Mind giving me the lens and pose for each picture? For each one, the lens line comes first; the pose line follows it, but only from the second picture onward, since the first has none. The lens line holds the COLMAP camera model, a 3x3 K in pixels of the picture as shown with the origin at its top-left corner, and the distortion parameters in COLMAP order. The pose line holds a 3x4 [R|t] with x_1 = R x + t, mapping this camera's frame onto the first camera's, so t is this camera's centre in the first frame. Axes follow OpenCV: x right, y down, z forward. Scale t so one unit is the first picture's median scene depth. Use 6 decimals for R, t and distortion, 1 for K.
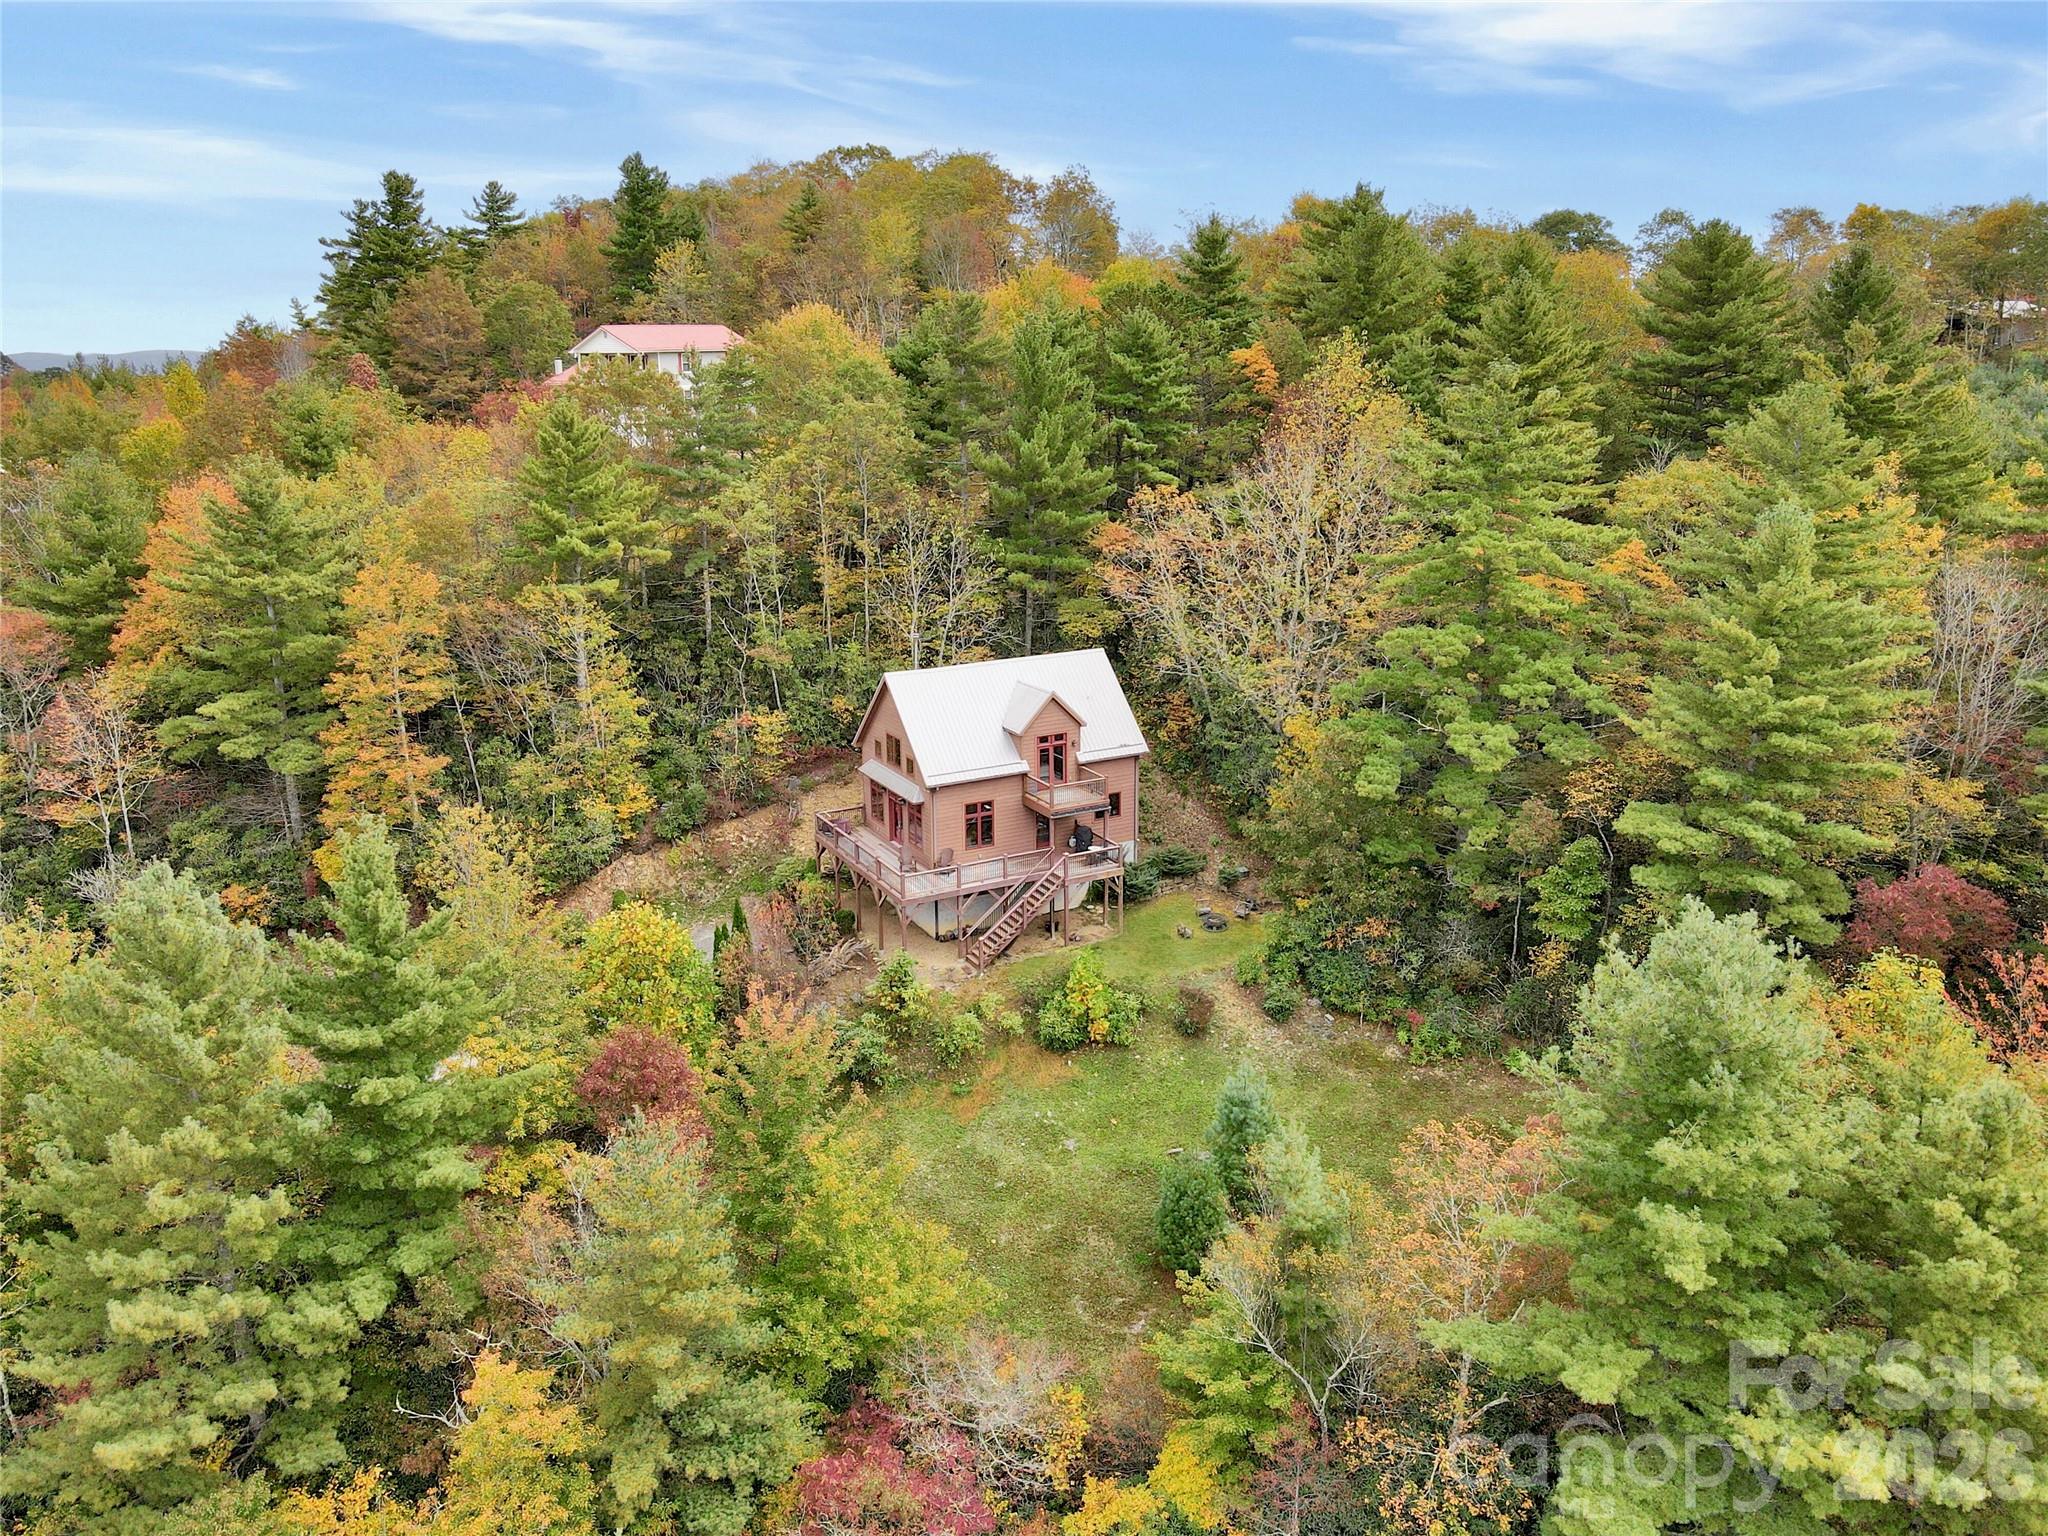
lens RADIAL K [[1531.3, 0, 1024.0], [0, 1531.3, 768.0], [0, 0, 1]] dist [-0.005243, 0.040334]
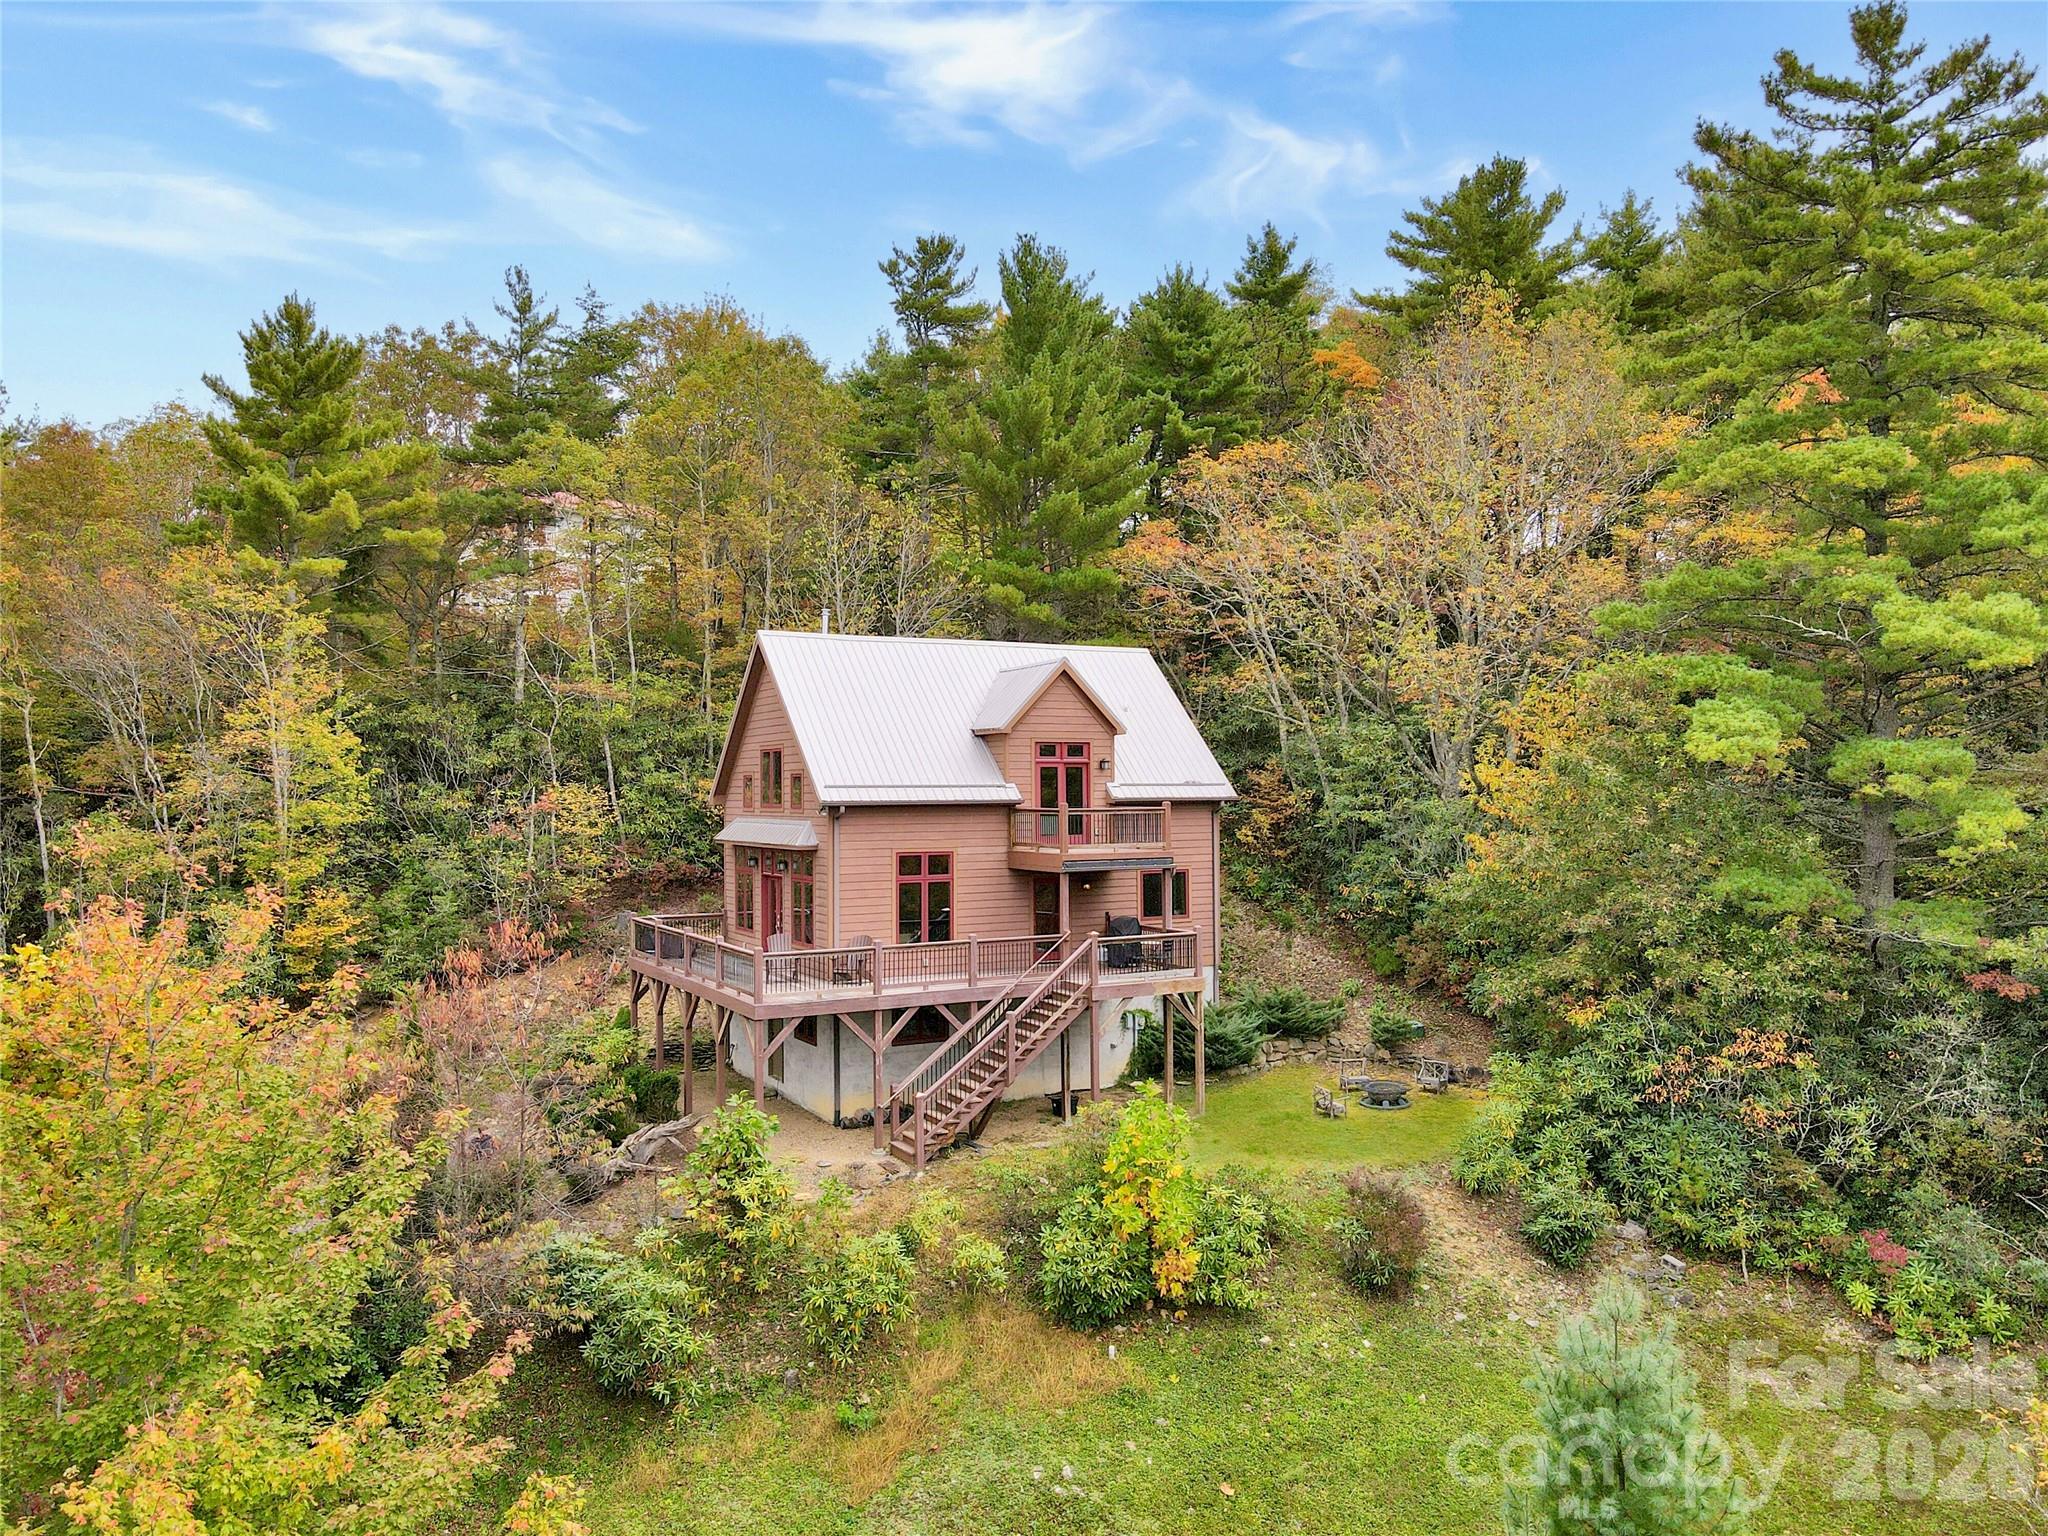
lens RADIAL K [[1531.3, 0, 1024.0], [0, 1531.3, 768.0], [0, 0, 1]] dist [-0.005243, 0.040334]
pose [[0.999997, 0.000060, 0.002315, 0.003514], [0.000592, 0.959799, -0.280686, 0.143083], [-0.002238, 0.280687, 0.959797, 0.493020]]
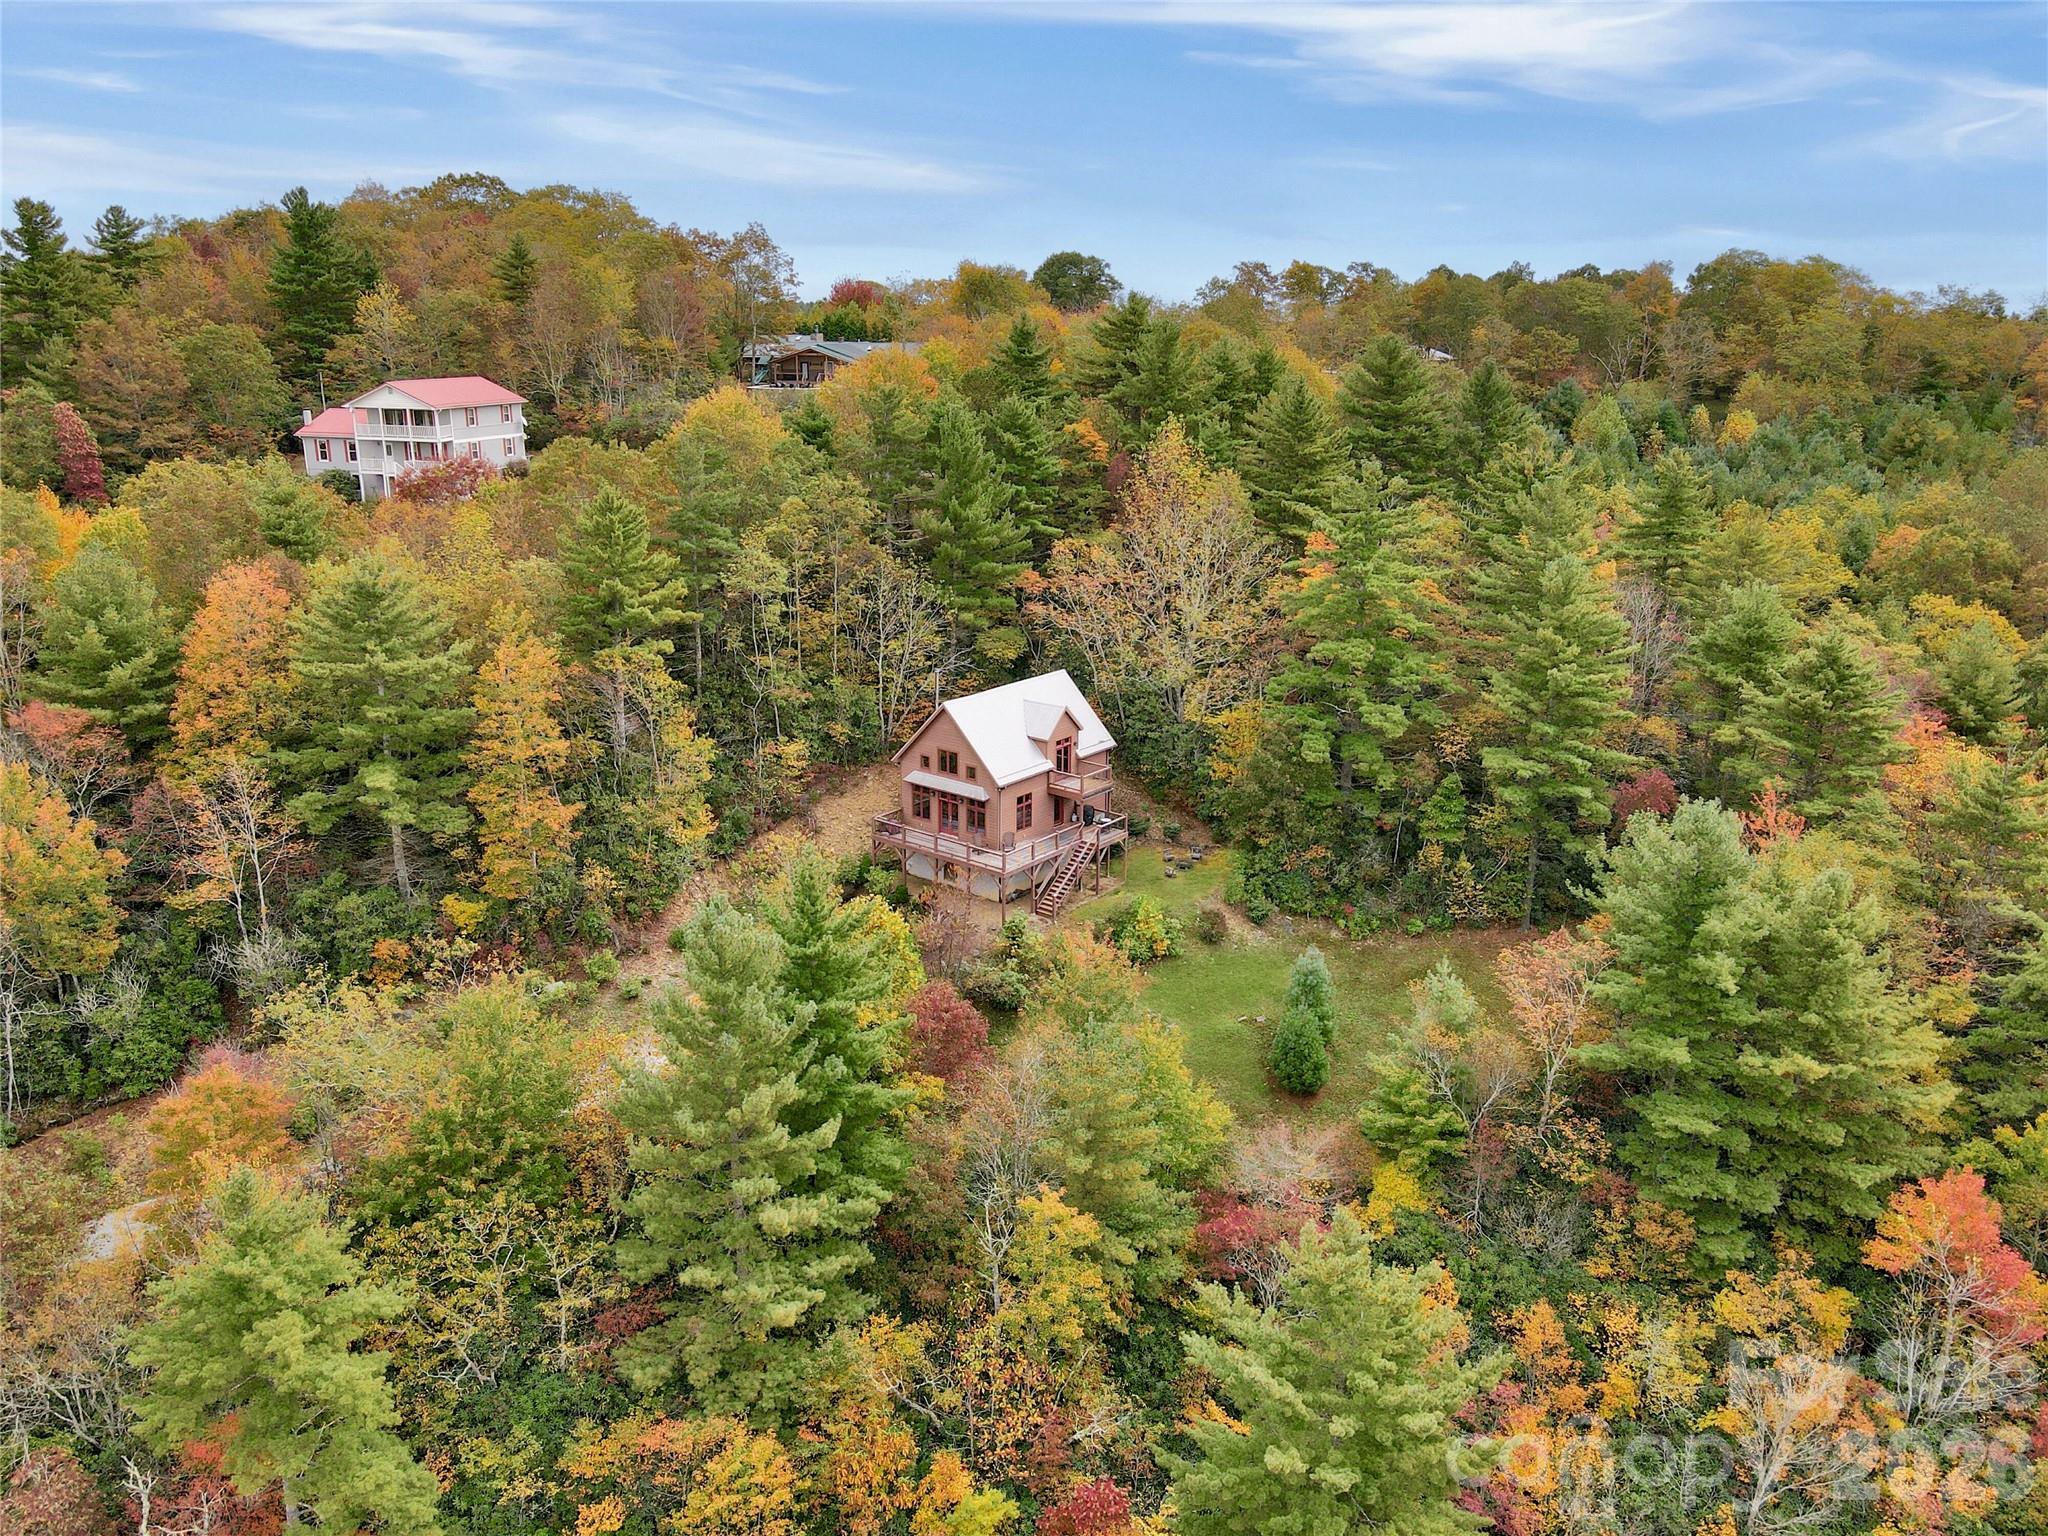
lens RADIAL K [[1519.8, 0, 1051.2], [0, 1519.8, 798.8], [0, 0, 1]] dist [0.000339, 0.005166]
pose [[0.915197, -0.104413, 0.389245, -0.520188], [0.091104, 0.994454, 0.052552, -0.040862], [-0.392573, -0.012634, 0.919634, -0.208435]]
